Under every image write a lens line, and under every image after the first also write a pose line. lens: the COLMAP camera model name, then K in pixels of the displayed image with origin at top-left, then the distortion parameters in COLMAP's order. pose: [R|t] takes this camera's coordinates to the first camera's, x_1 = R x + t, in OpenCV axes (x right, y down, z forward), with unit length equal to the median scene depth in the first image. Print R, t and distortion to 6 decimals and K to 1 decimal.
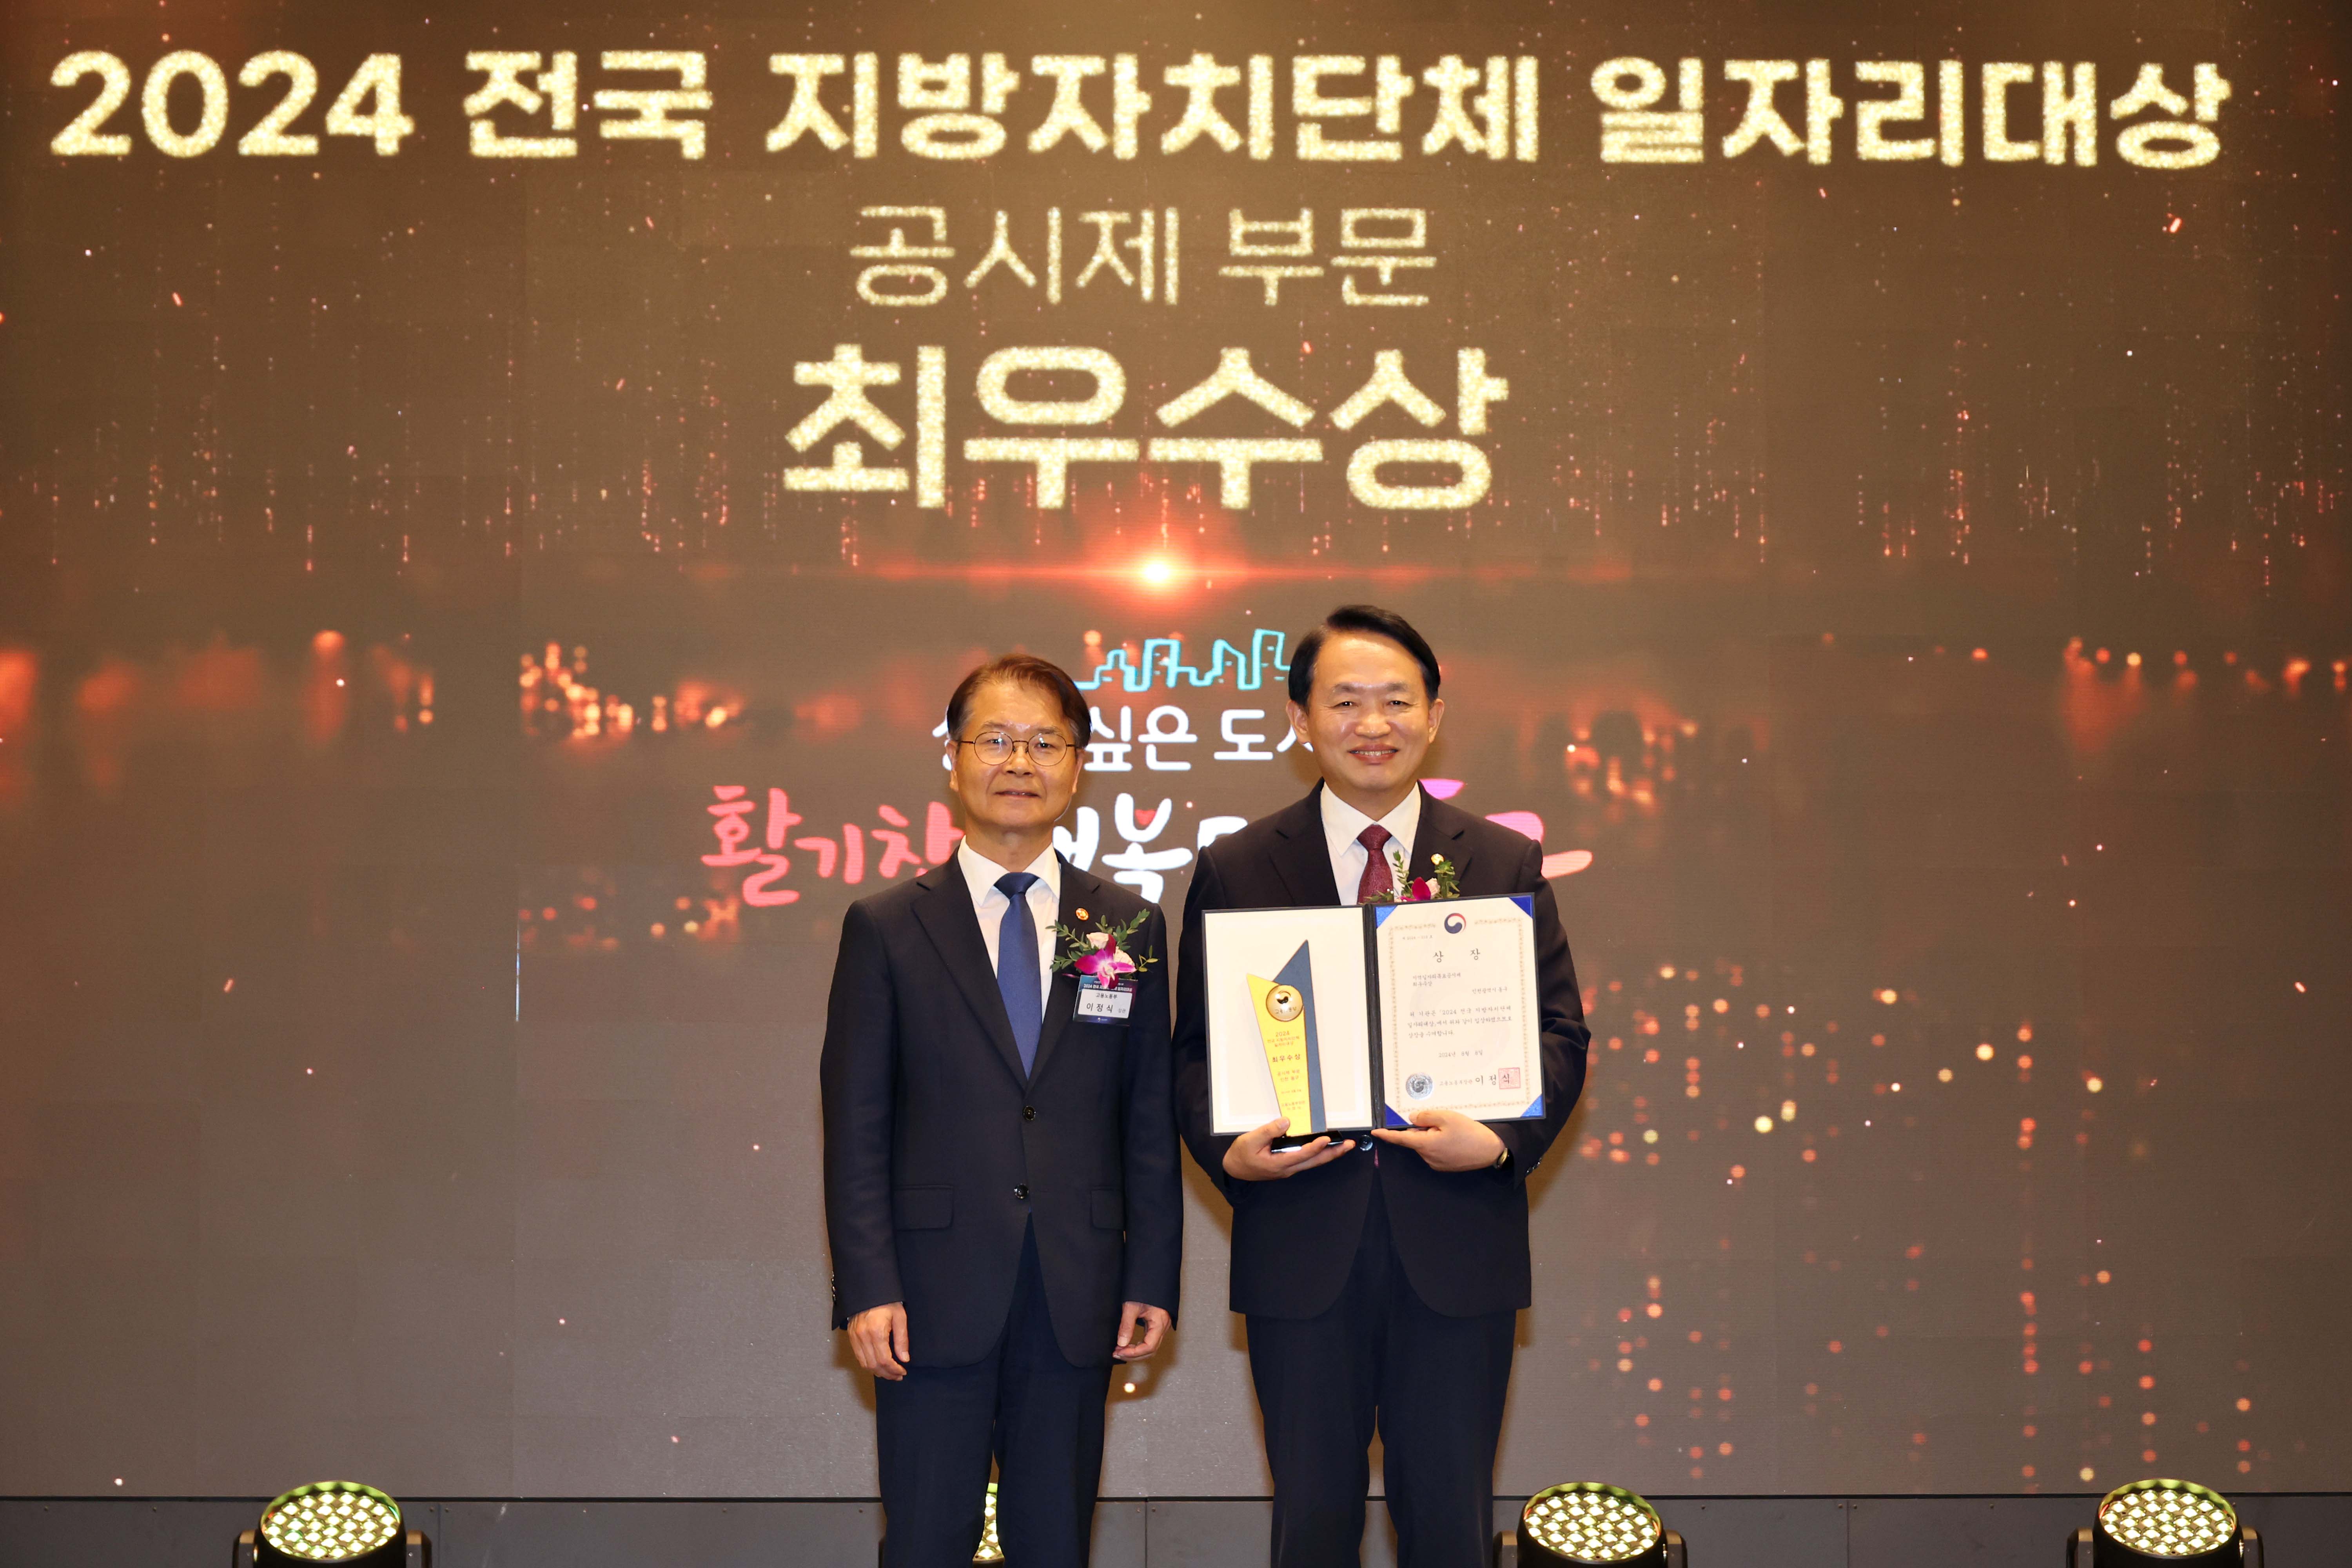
lens RADIAL K [[5913.0, 0, 1173.3], [0, 5913.0, 761.1], [0, 0, 1]] dist [0.104189, 0.000000]
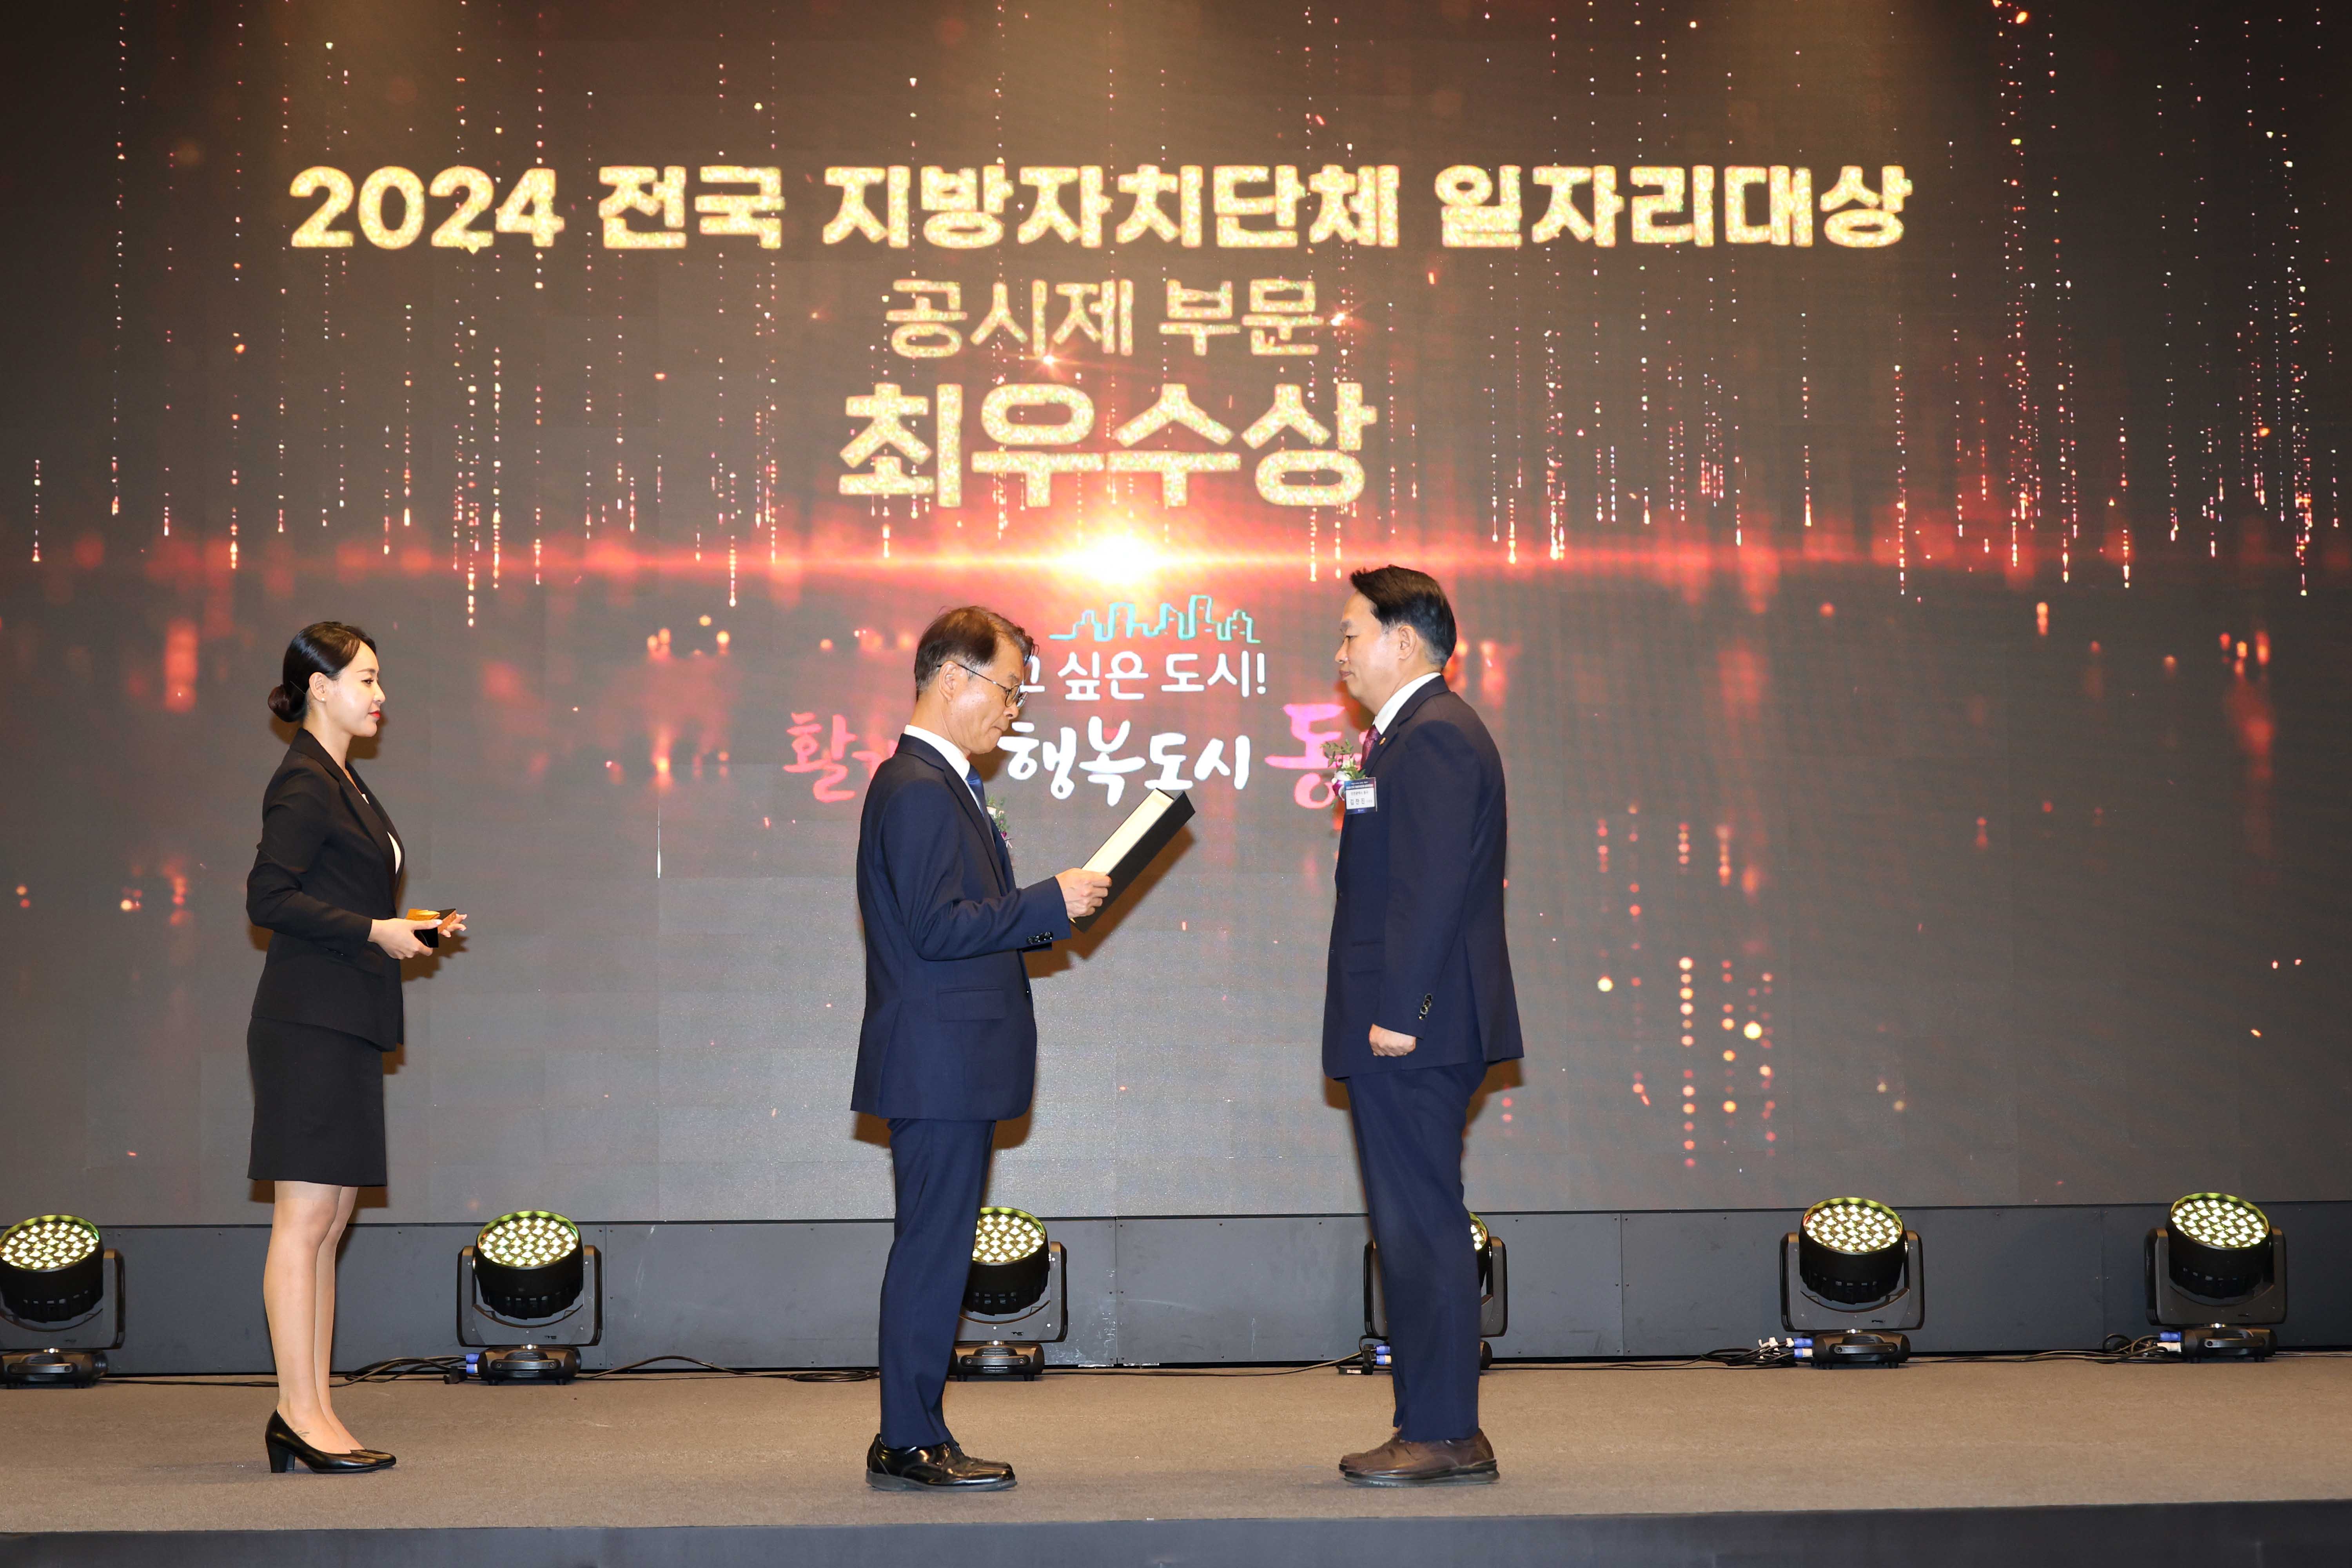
lens RADIAL K [[4051.6, 0, 1155.5], [0, 4051.6, 777.1], [0, 0, 1]] dist [0.149800, 0.000000]
pose [[0.999955, -0.008241, 0.004762, 0.001114], [0.008111, 0.999613, 0.026600, -0.005154], [-0.004980, -0.026560, 0.999635, 0.070875]]
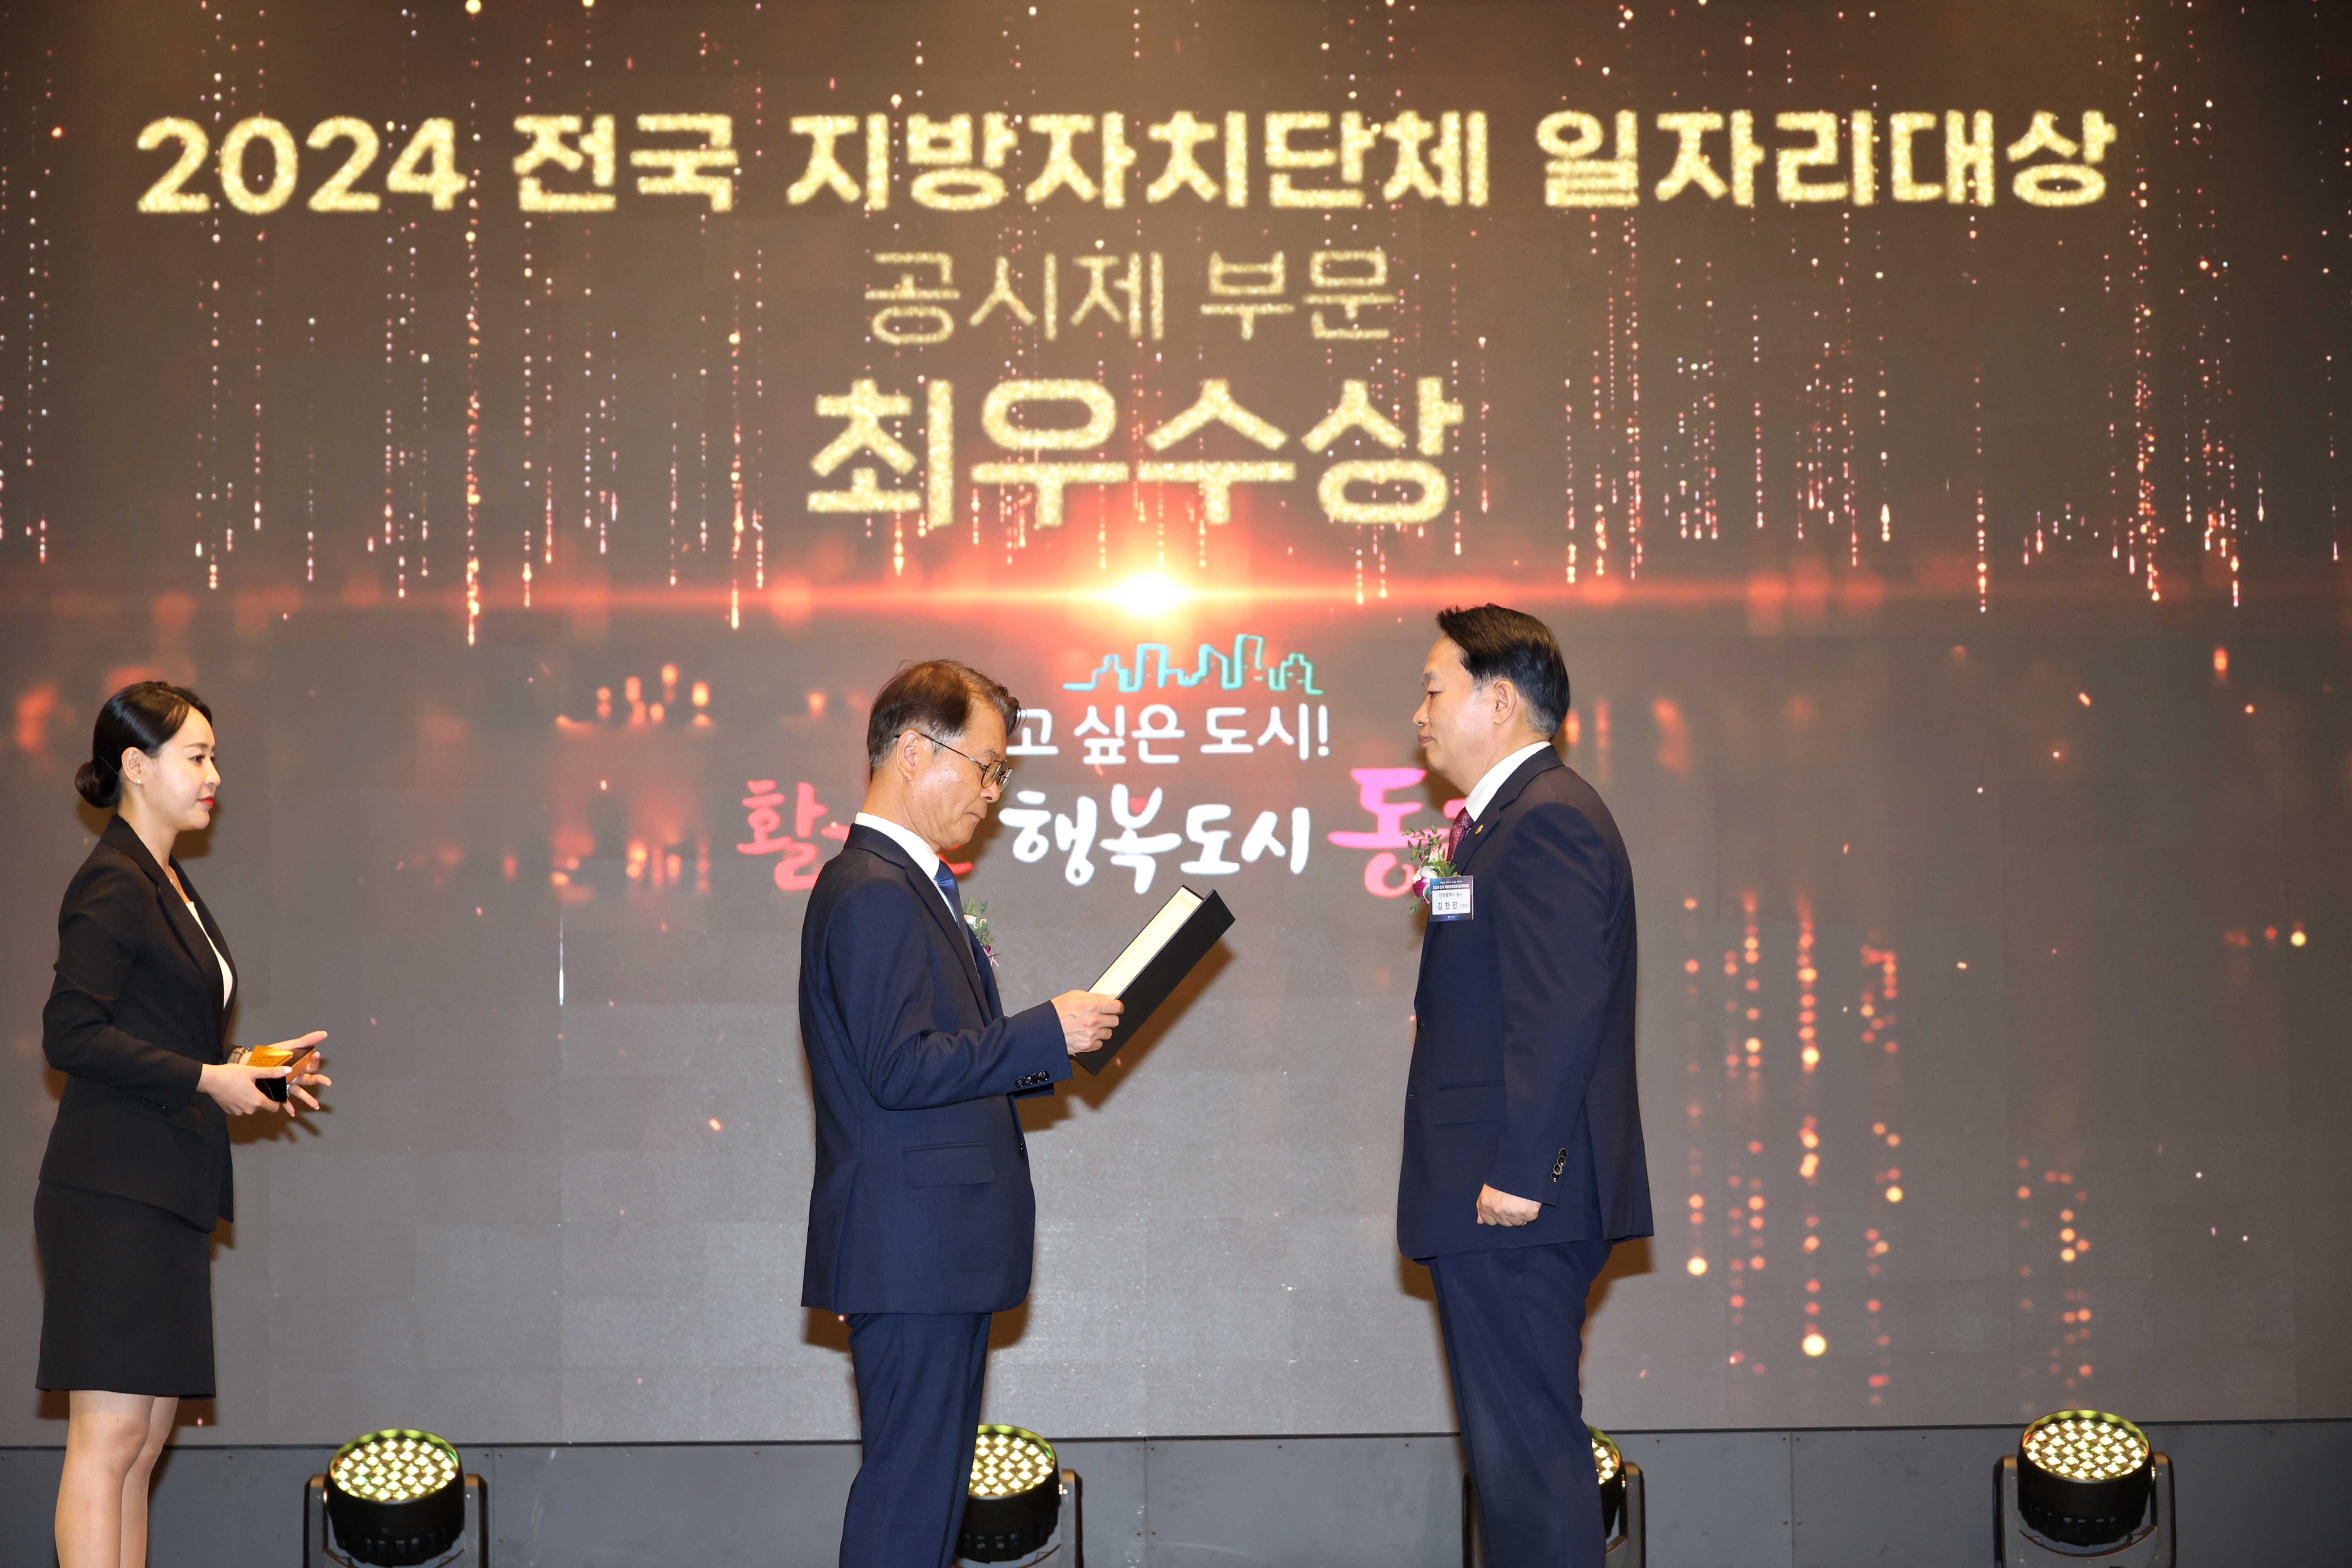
lens RADIAL K [[5691.9, 0, 1177.7], [0, 5691.9, 795.1], [0, 0, 1]] dist [0.125453, 0.000000]
pose [[0.999945, -0.010256, 0.002385, 0.000123], [0.010244, 0.999937, 0.004630, 0.002767], [-0.002432, -0.004606, 0.999986, -0.061192]]
